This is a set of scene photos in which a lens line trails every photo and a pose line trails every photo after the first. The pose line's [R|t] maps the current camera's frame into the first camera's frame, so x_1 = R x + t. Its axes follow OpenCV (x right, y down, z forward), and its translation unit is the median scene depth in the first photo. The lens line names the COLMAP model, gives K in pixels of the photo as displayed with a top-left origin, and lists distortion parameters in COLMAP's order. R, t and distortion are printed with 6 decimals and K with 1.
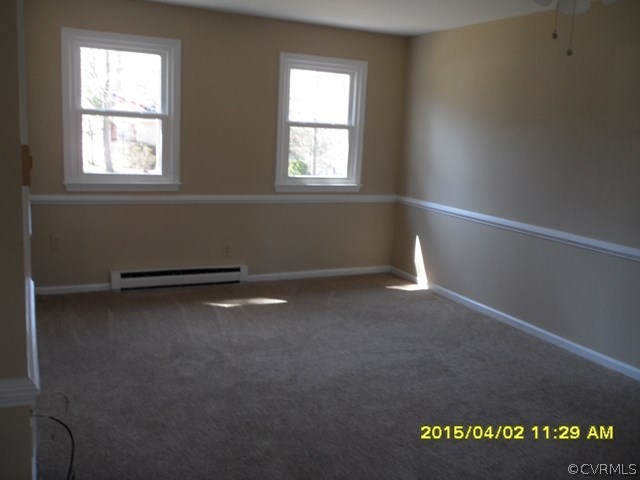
lens RADIAL K [[591.9, 0, 320.0], [0, 591.9, 240.0], [0, 0, 1]] dist [-0.005621, -0.006385]
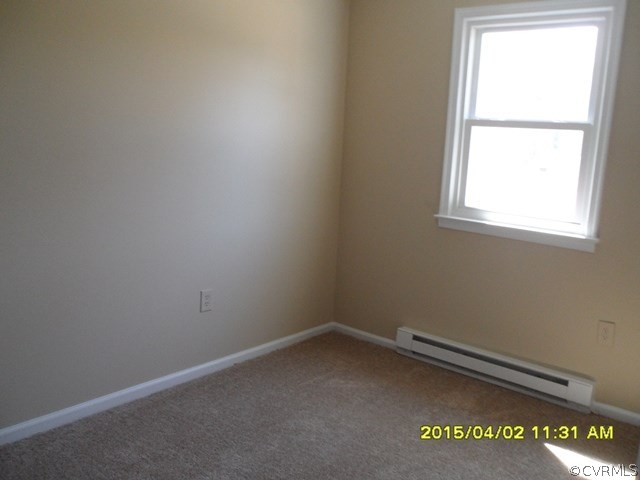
lens RADIAL K [[591.9, 0, 320.0], [0, 591.9, 240.0], [0, 0, 1]] dist [-0.005621, -0.006385]
pose [[0.415612, 0.155456, -0.896158, 0.443833], [-0.183916, 0.979296, 0.084583, -0.094430], [0.890753, 0.129664, 0.435598, 0.579723]]
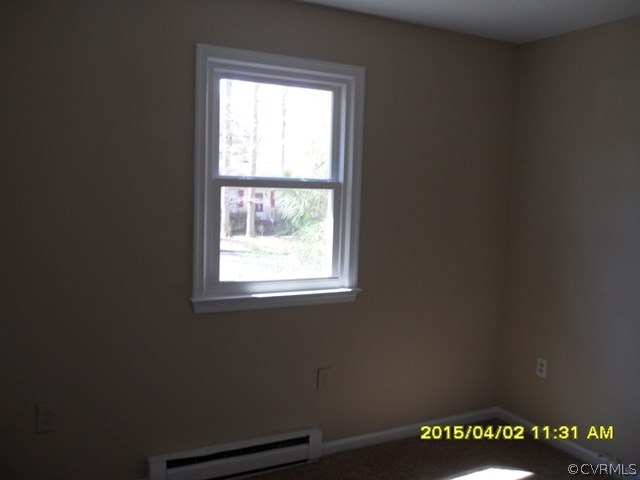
lens RADIAL K [[591.9, 0, 320.0], [0, 591.9, 240.0], [0, 0, 1]] dist [-0.005621, -0.006385]
pose [[0.999512, -0.020711, 0.023369, 0.022885], [0.022710, 0.995791, -0.088792, -0.093230], [-0.021432, 0.089280, 0.995776, 0.465893]]
